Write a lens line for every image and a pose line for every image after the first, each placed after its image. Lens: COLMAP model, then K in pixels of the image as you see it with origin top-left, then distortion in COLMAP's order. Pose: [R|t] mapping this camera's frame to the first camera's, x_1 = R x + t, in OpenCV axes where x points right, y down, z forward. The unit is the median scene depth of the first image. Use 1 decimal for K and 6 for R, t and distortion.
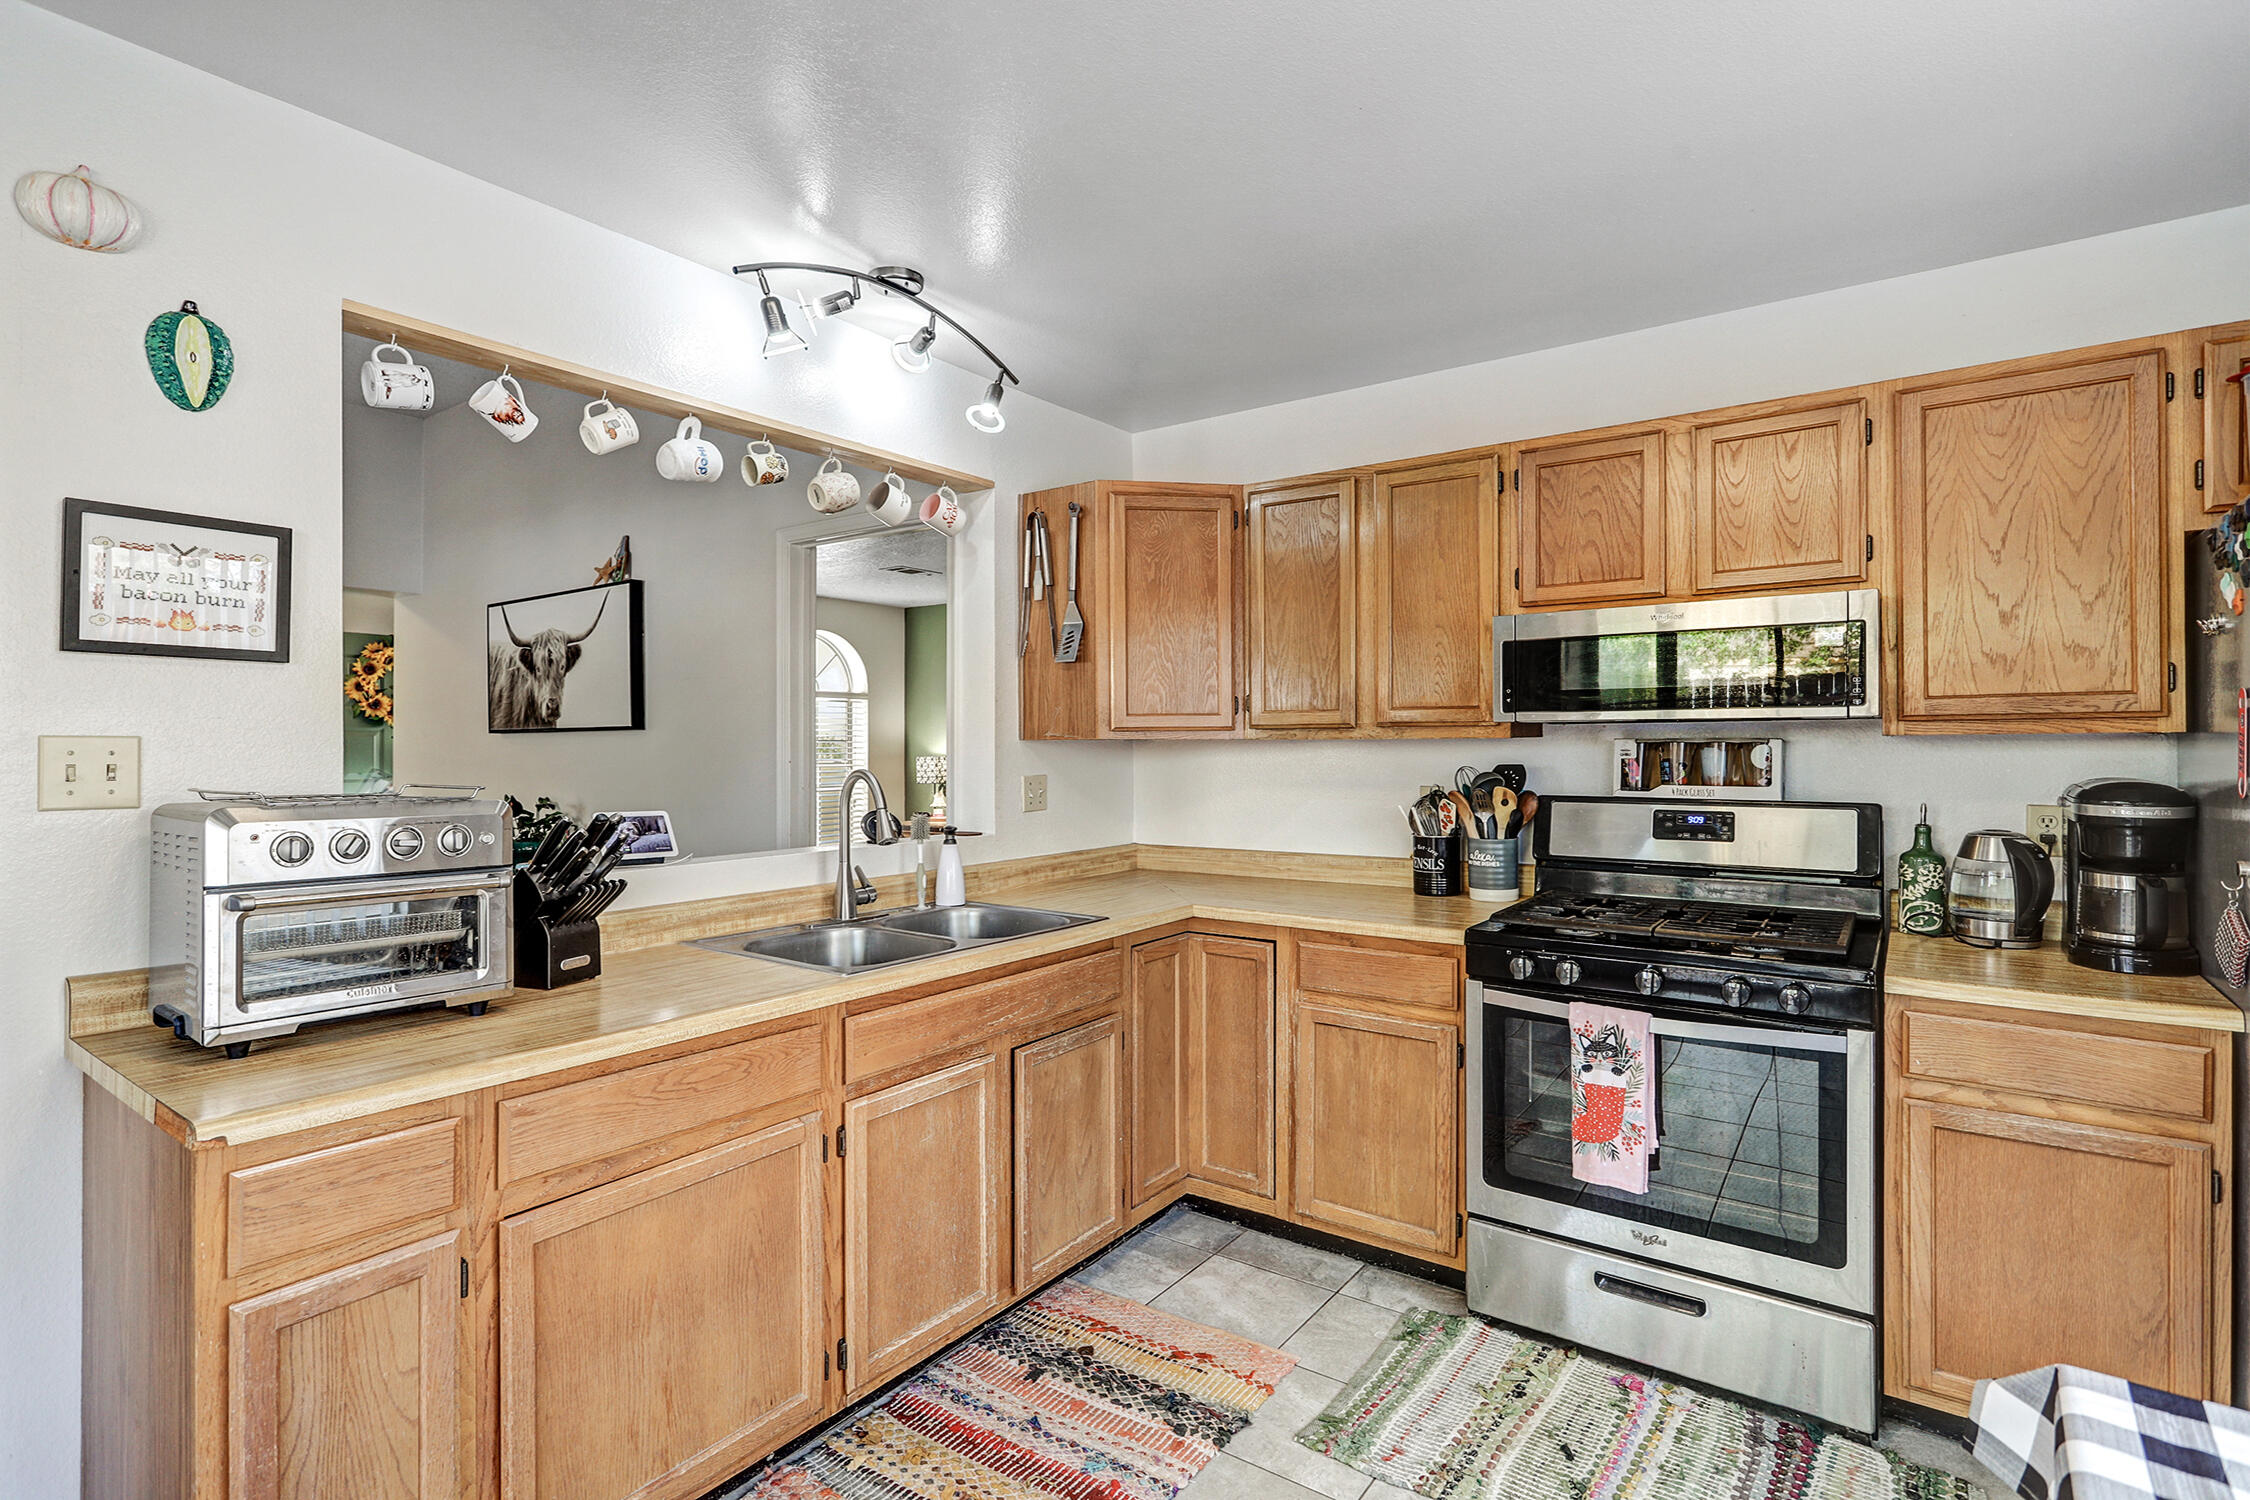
lens RADIAL K [[1079.2, 0, 1115.2], [0, 1079.2, 736.9], [0, 0, 1]] dist [0.003070, 0.000750]
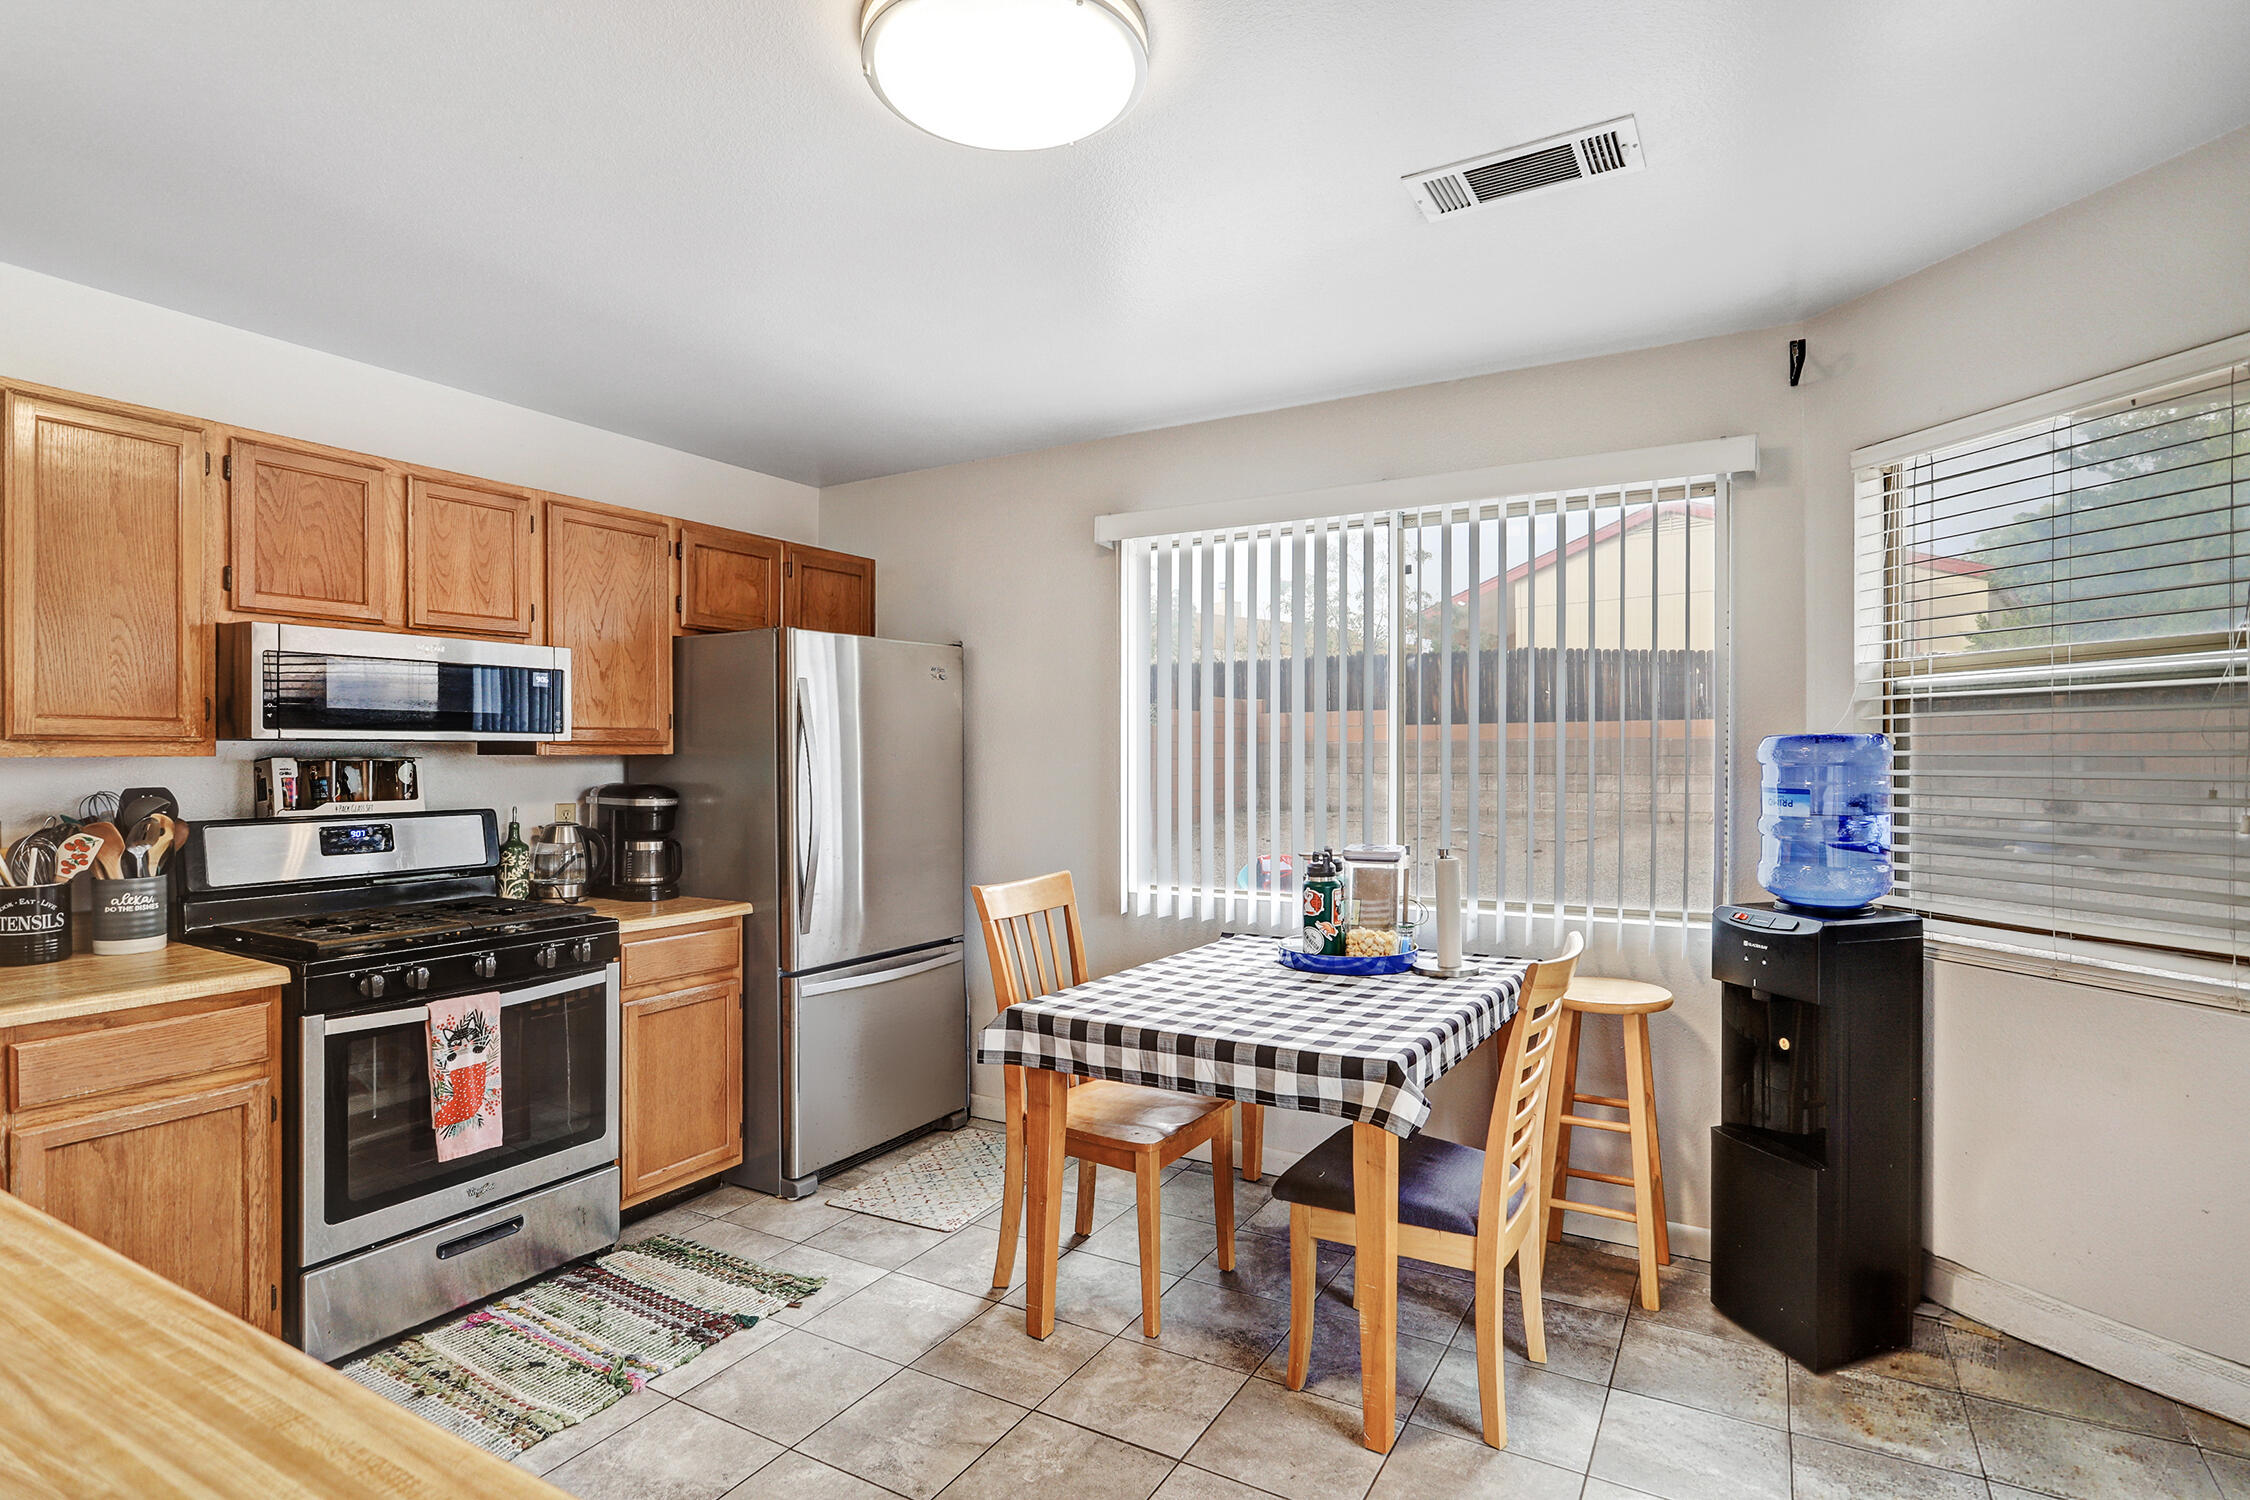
lens RADIAL K [[1128.5, 0, 1120.9], [0, 1128.5, 760.5], [0, 0, 1]] dist [-0.007239, 0.000294]
pose [[-0.104793, -0.000392, 0.994494, -0.657238], [-0.000664, 1.000000, 0.000324, 0.003815], [-0.994494, -0.000627, -0.104793, 0.378273]]
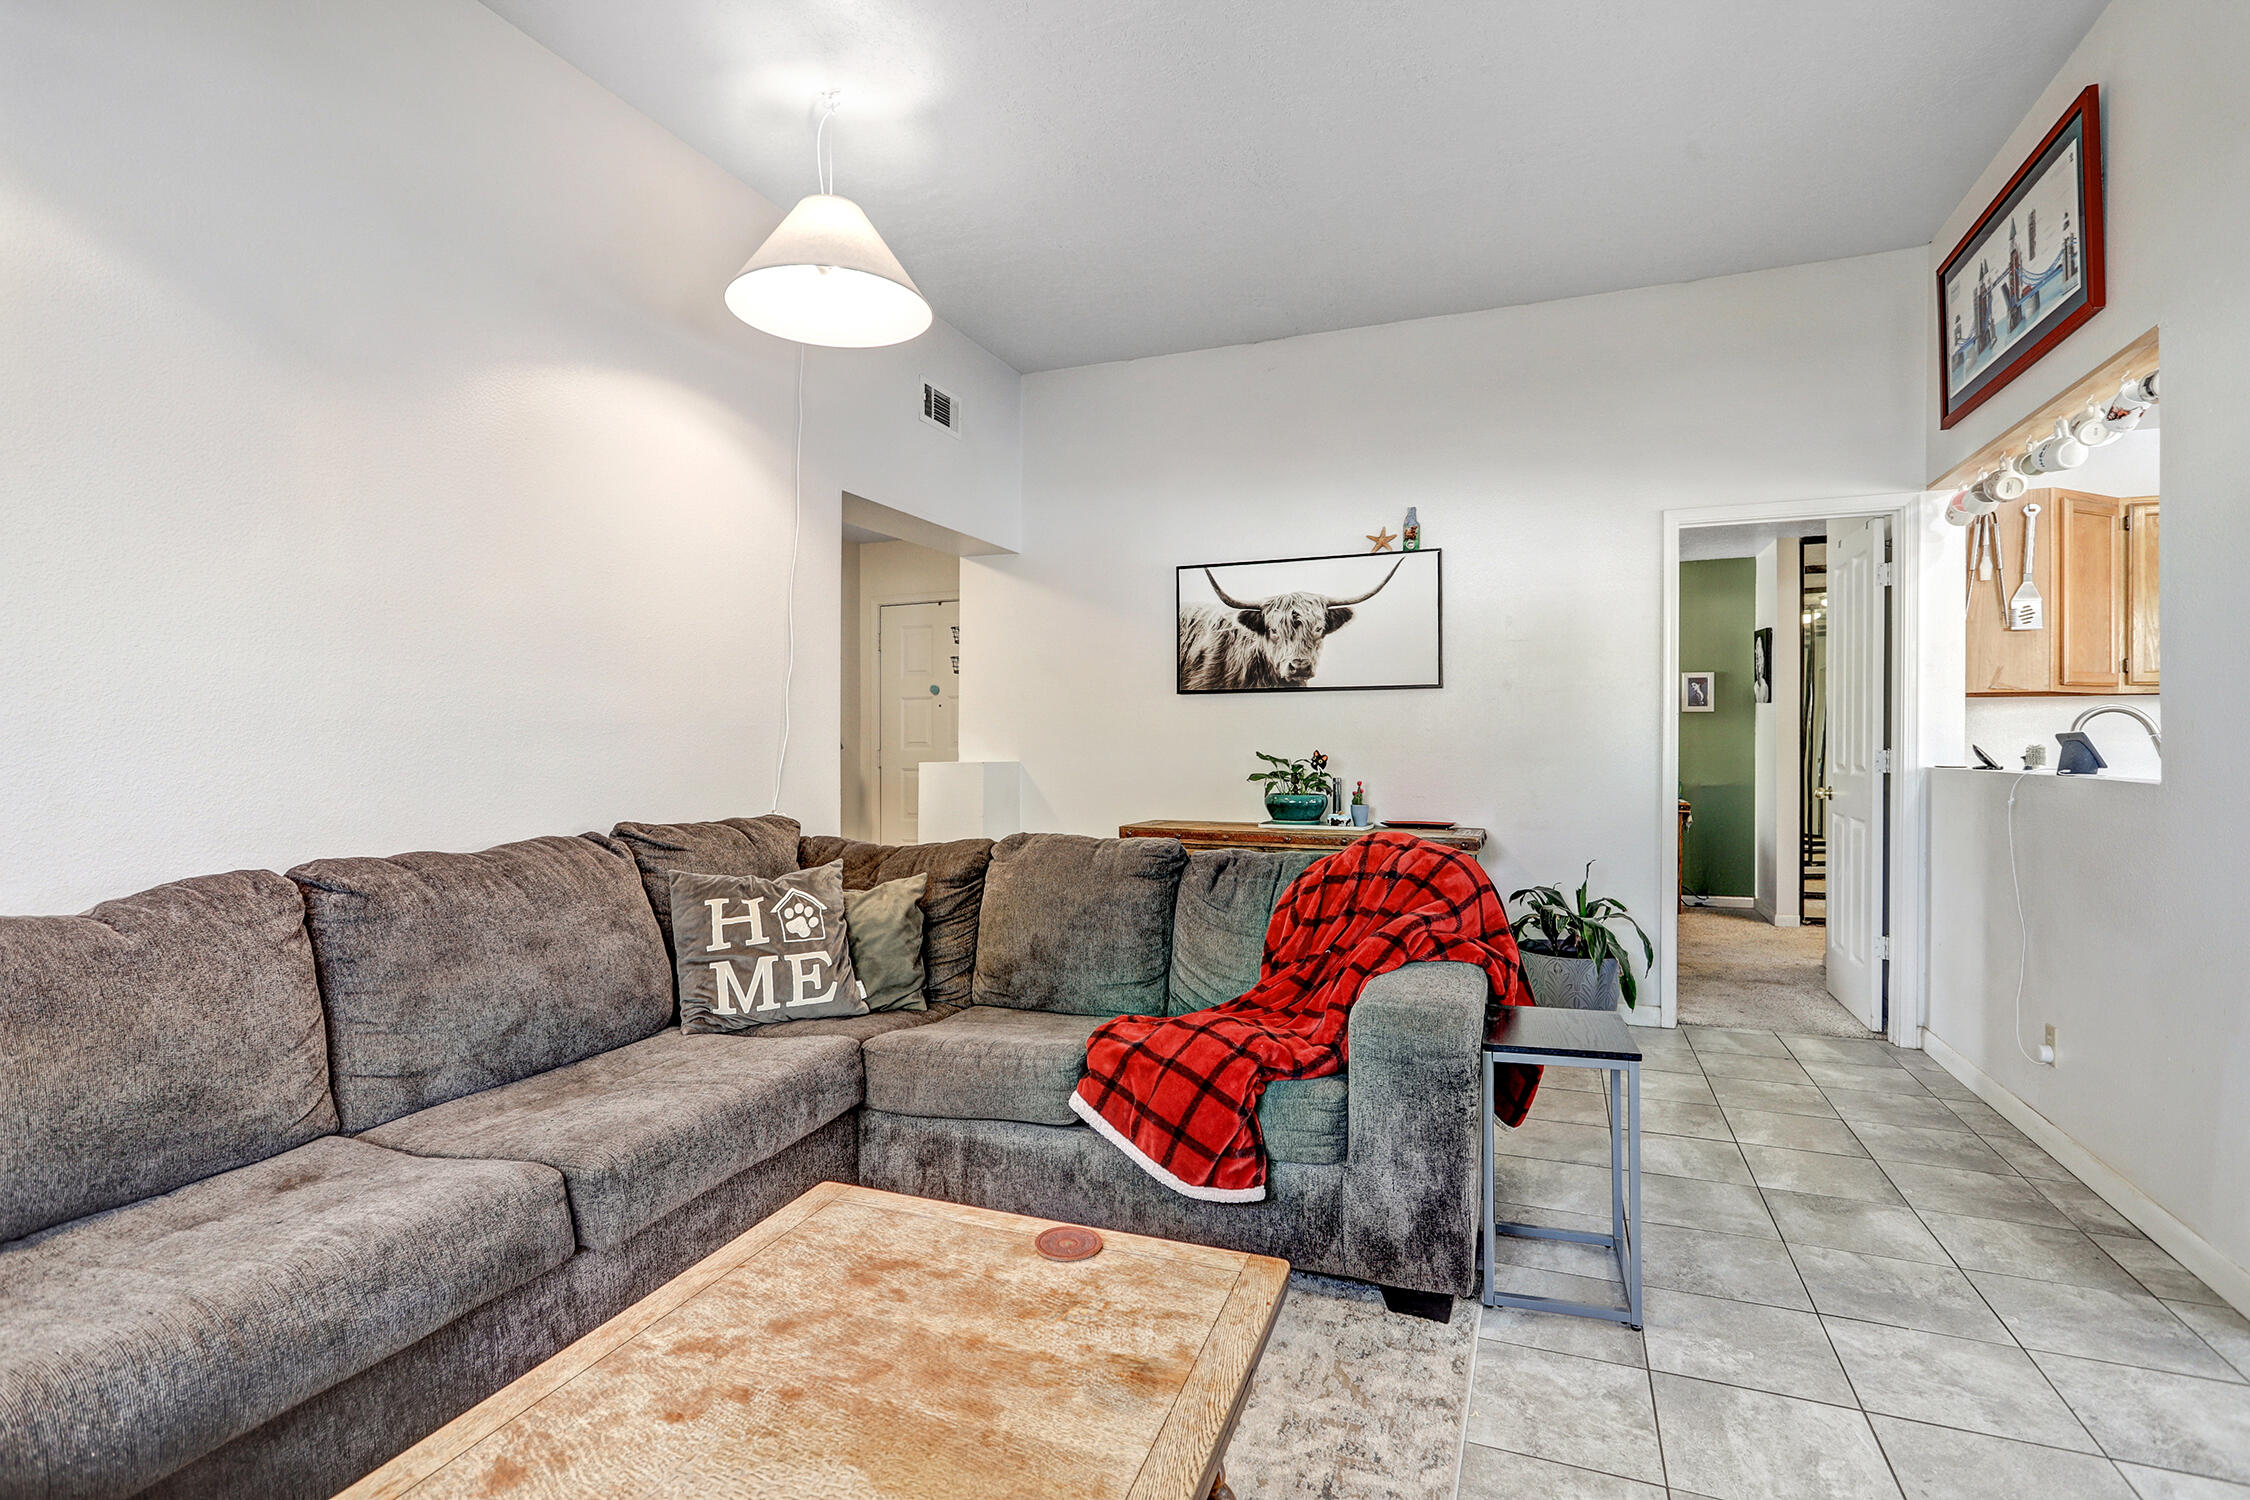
lens RADIAL K [[1079.2, 0, 1128.9], [0, 1079.2, 742.3], [0, 0, 1]] dist [0.003070, 0.000750]
pose [[0.965300, -0.000163, 0.261143, -1.653824], [-0.002025, 0.999965, 0.008110, 0.063506], [-0.261135, -0.008358, 0.965266, 0.063797]]
